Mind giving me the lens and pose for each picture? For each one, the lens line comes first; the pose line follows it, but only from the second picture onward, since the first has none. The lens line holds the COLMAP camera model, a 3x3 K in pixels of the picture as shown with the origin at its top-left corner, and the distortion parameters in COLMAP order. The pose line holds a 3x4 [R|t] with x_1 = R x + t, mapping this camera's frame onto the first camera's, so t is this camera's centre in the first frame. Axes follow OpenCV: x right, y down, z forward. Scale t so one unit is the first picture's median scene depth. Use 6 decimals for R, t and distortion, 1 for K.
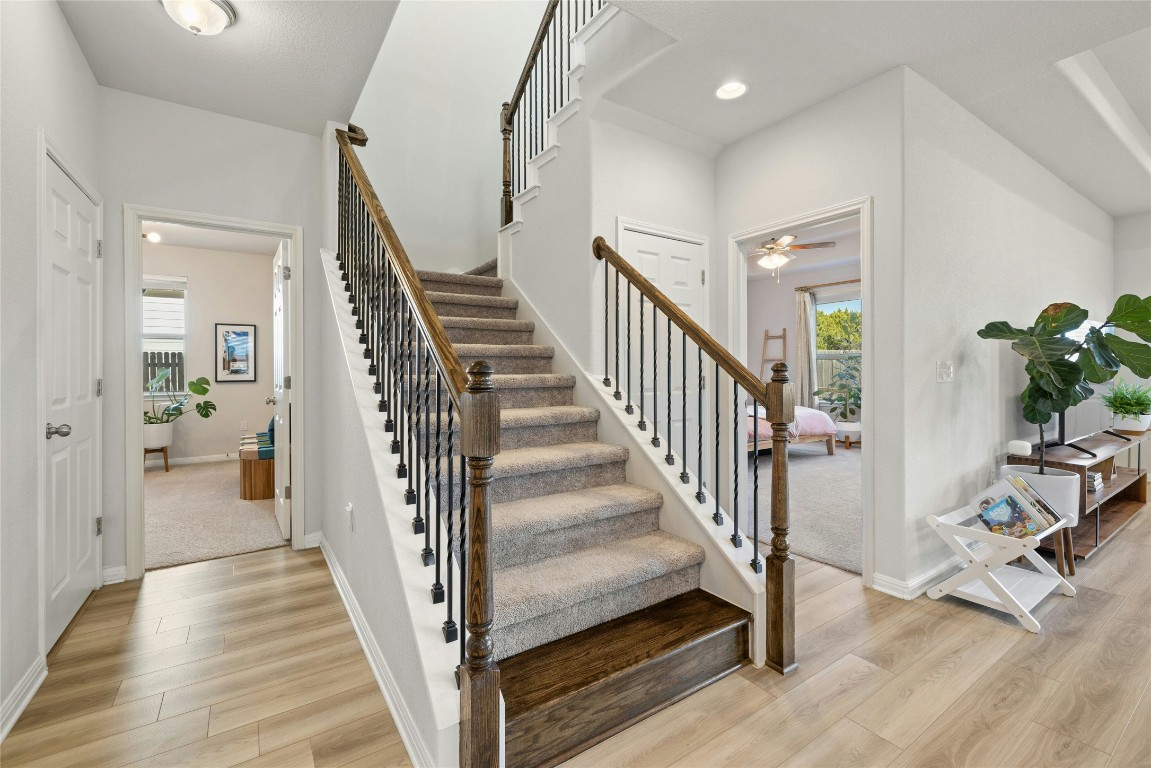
lens RADIAL K [[482.7, 0, 557.1], [0, 482.7, 366.6], [0, 0, 1]] dist [0.000183, 0.000207]
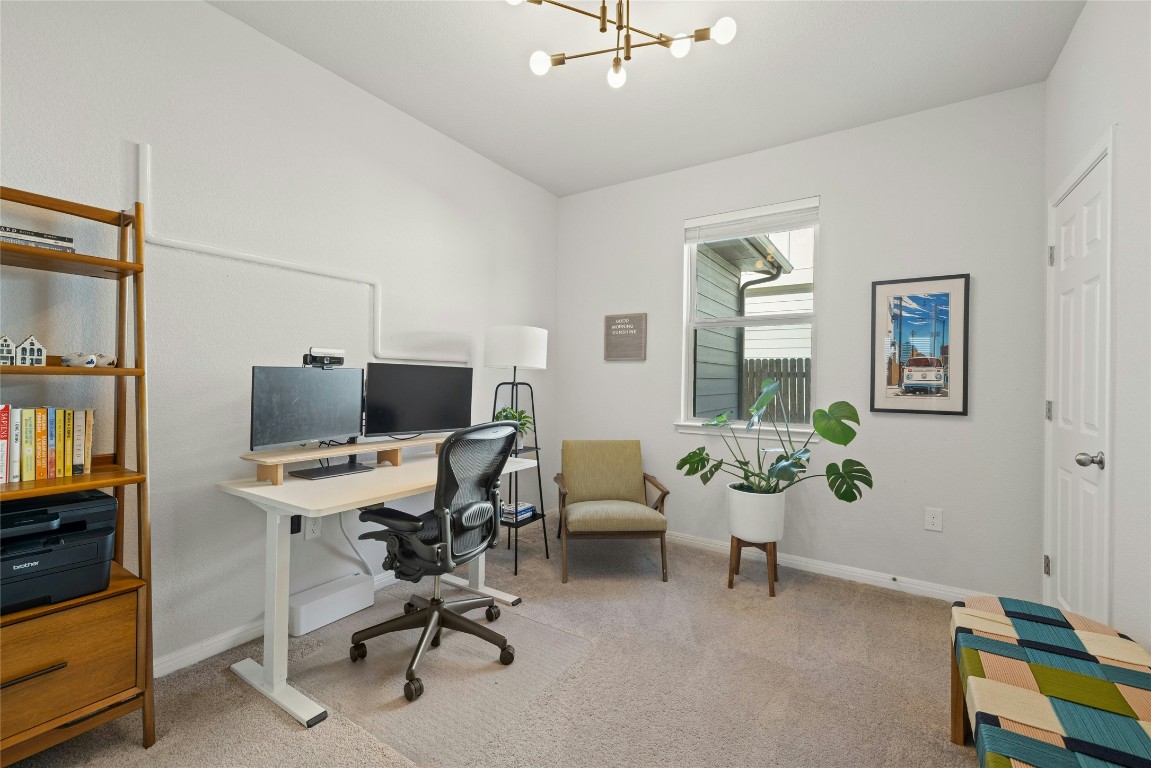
lens RADIAL K [[482.7, 0, 573.1], [0, 482.7, 382.6], [0, 0, 1]] dist [0.000183, 0.000207]
pose [[0.398110, 0.014137, -0.917229, -0.419355], [-0.009254, 0.999892, 0.011395, 0.002581], [0.917291, 0.003952, 0.398198, 0.585020]]
